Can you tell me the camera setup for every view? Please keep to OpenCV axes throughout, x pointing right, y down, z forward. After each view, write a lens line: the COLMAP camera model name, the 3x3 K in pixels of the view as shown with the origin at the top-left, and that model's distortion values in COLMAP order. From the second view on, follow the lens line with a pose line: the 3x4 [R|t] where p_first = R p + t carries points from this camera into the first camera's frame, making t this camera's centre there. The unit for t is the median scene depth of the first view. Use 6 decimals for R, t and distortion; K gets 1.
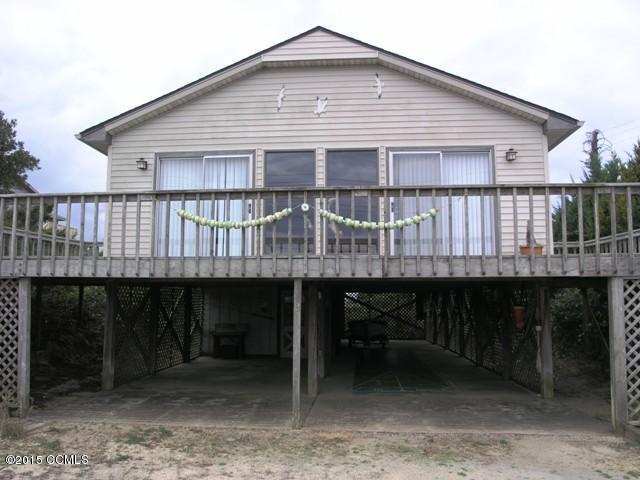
lens RADIAL K [[538.9, 0, 299.0], [0, 538.9, 239.3], [0, 0, 1]] dist [-0.055643, 0.017366]
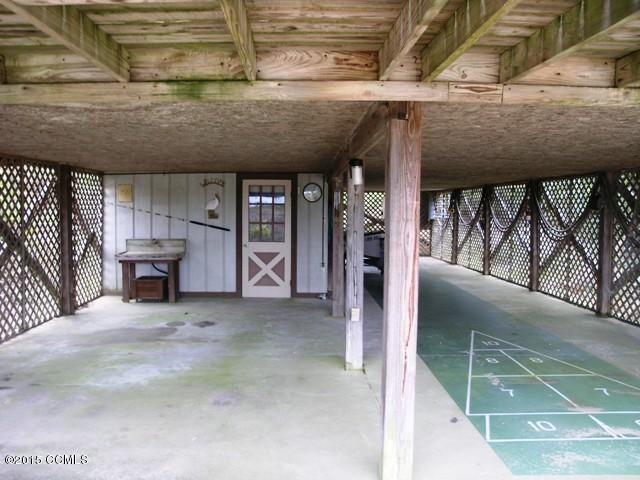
lens RADIAL K [[538.9, 0, 299.0], [0, 538.9, 239.3], [0, 0, 1]] dist [-0.055643, 0.017366]
pose [[0.993867, -0.001865, 0.110562, -0.062093], [-0.017262, 0.984982, 0.171794, 0.095537], [-0.109222, -0.172649, 0.978909, 0.712646]]
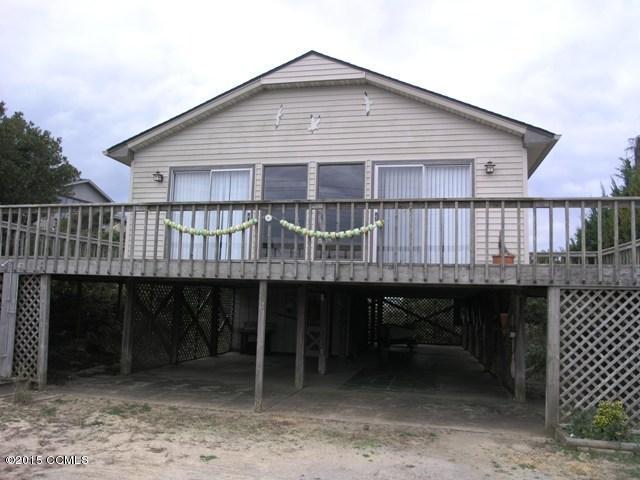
lens RADIAL K [[538.9, 0, 299.0], [0, 538.9, 239.3], [0, 0, 1]] dist [-0.055643, 0.017366]
pose [[0.989590, 0.013910, -0.143241, 0.173598], [-0.014839, 0.999875, -0.005419, -0.006629], [0.143147, 0.007489, 0.989673, -0.084808]]
